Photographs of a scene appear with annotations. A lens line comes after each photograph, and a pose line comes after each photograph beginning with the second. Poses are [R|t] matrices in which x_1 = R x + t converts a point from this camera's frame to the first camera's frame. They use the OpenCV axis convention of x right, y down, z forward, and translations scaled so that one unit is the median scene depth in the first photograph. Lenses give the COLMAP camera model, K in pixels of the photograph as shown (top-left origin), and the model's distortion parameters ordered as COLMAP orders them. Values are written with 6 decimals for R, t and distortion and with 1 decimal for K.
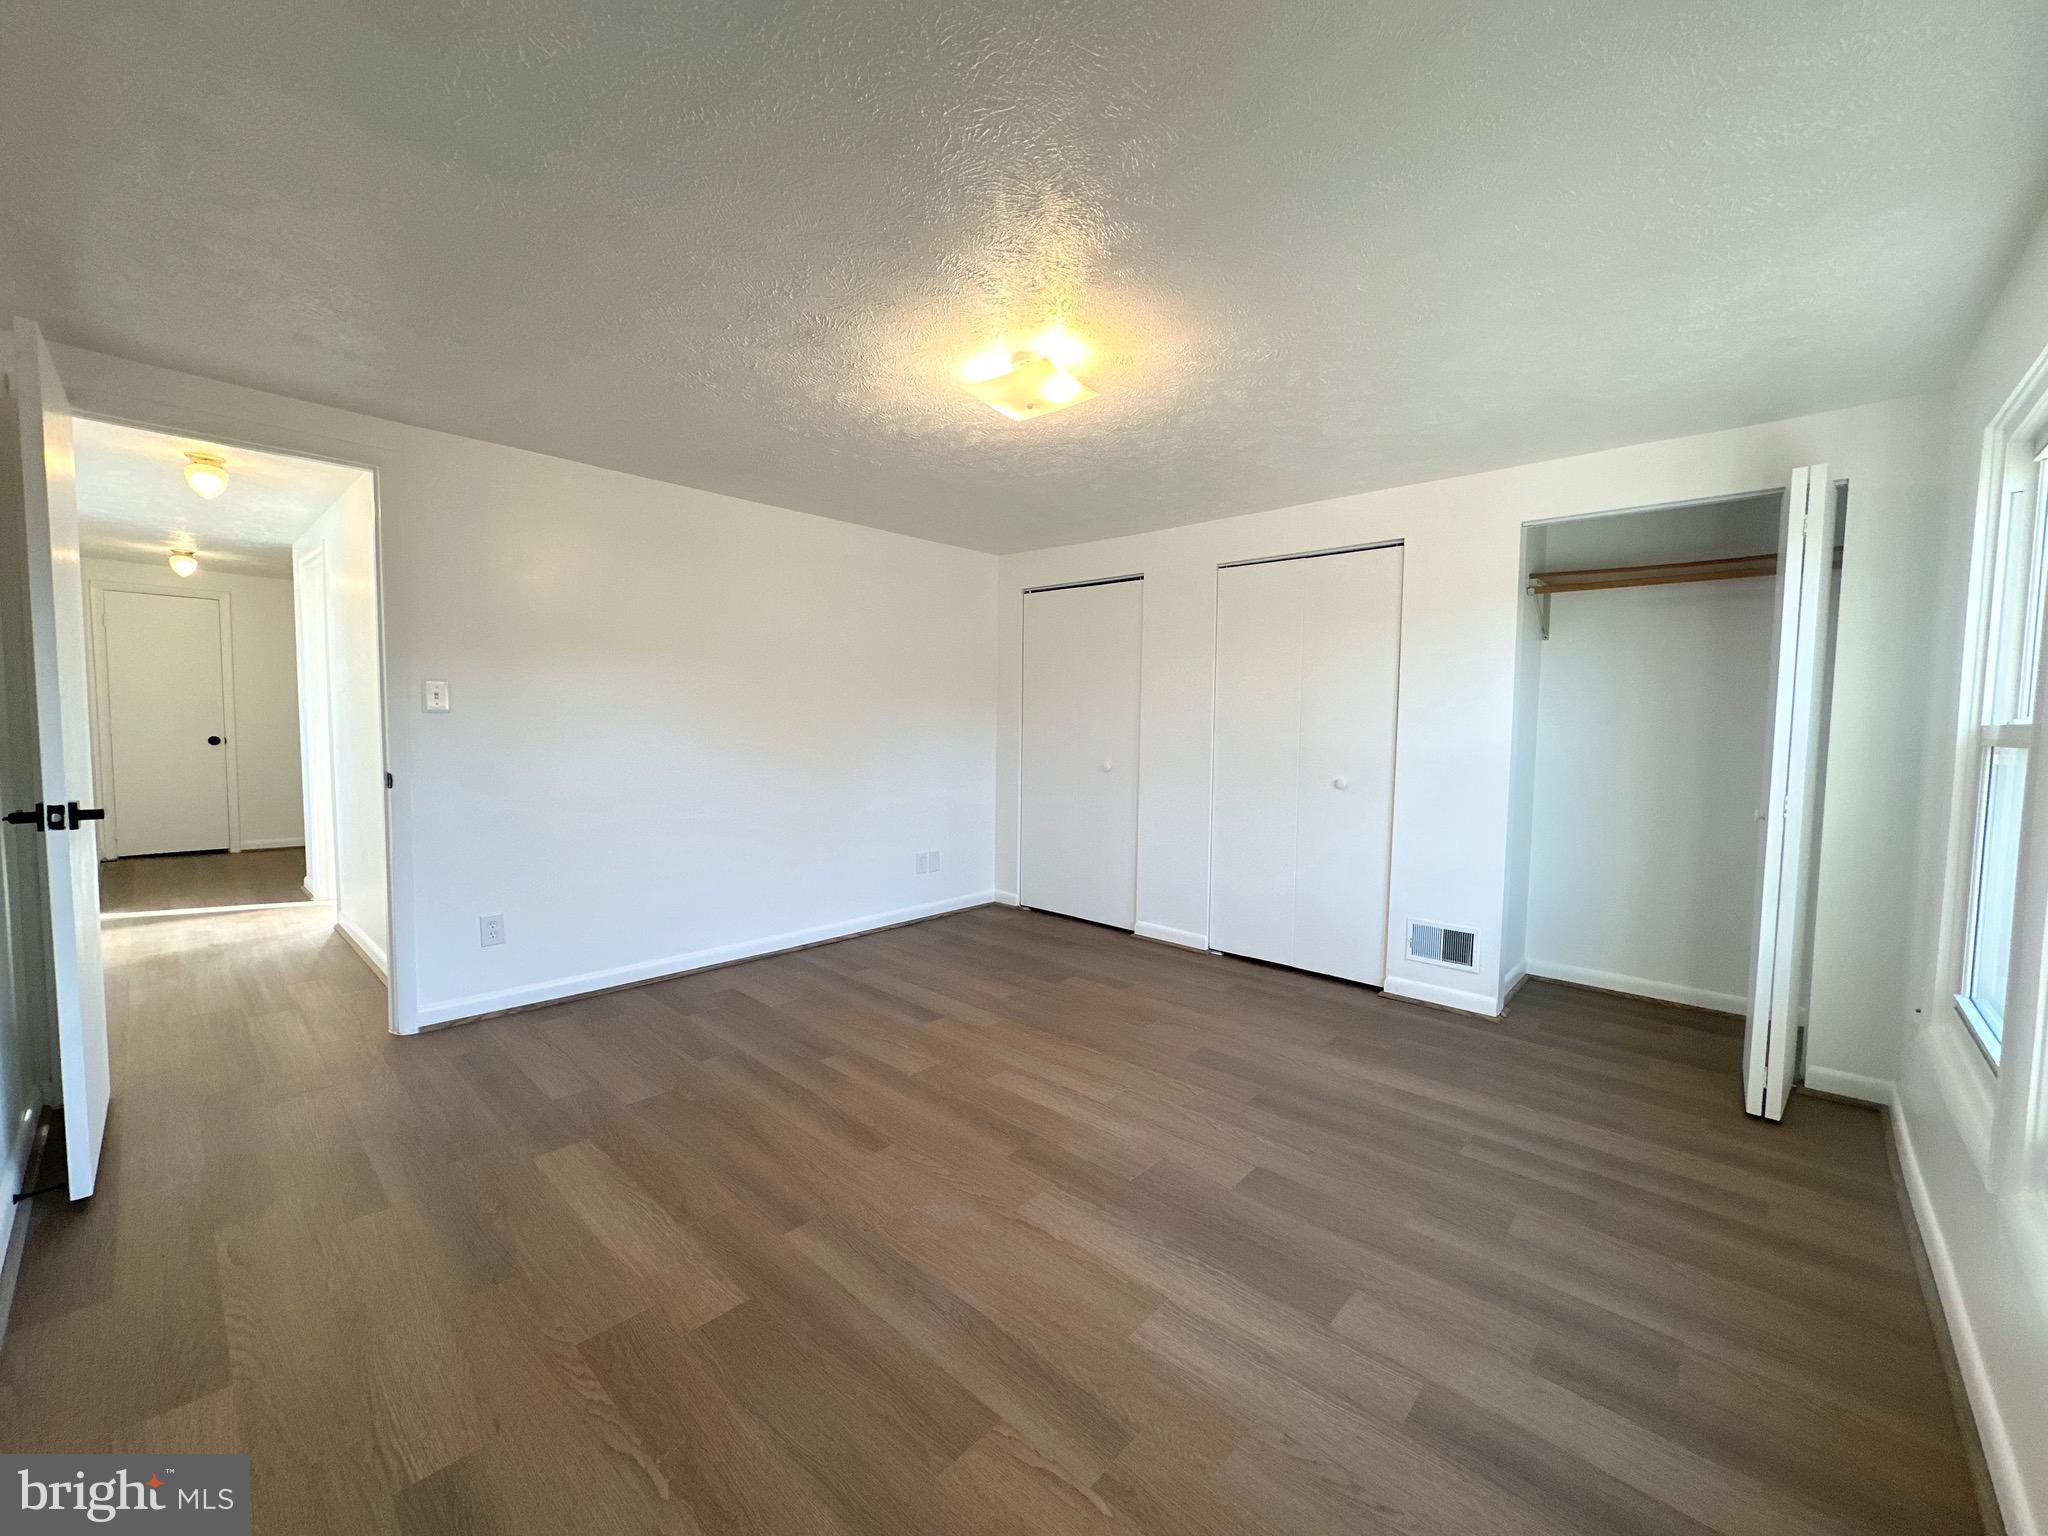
lens RADIAL K [[815.5, 0, 1024.0], [0, 815.5, 768.0], [0, 0, 1]] dist [0.000119, 0.000065]
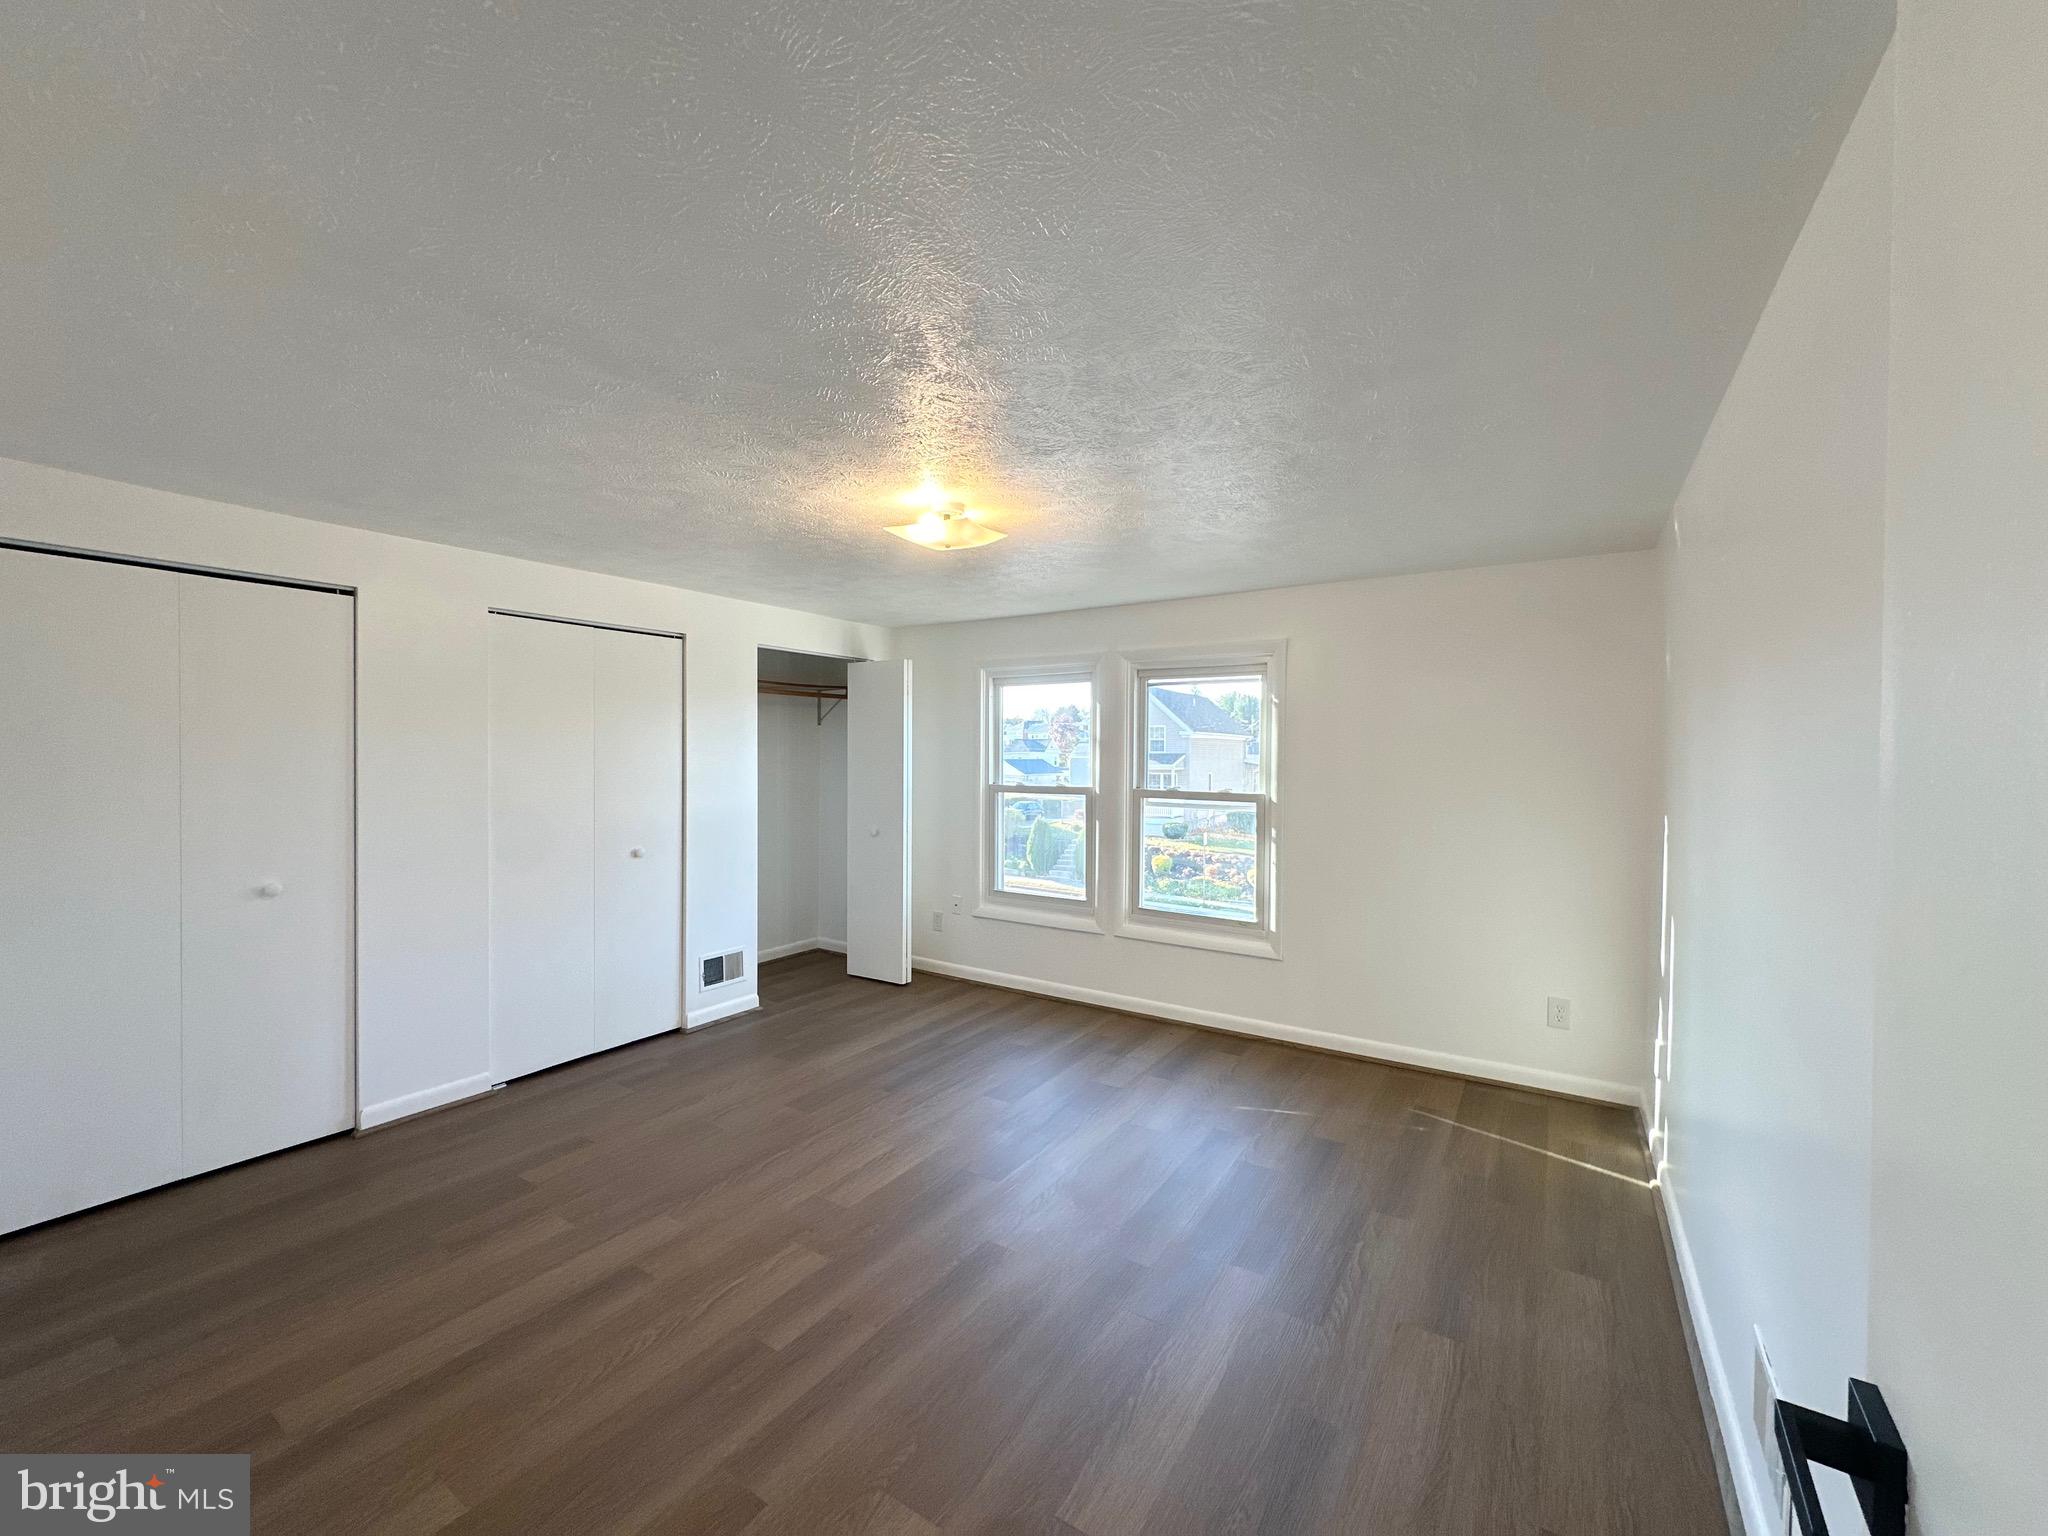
lens RADIAL K [[815.5, 0, 1024.0], [0, 815.5, 768.0], [0, 0, 1]] dist [0.000119, 0.000065]
pose [[-0.168211, -0.030315, 0.985285, -0.818082], [0.053065, 0.997799, 0.039759, -0.118595], [-0.984322, 0.058972, -0.166232, 0.777813]]
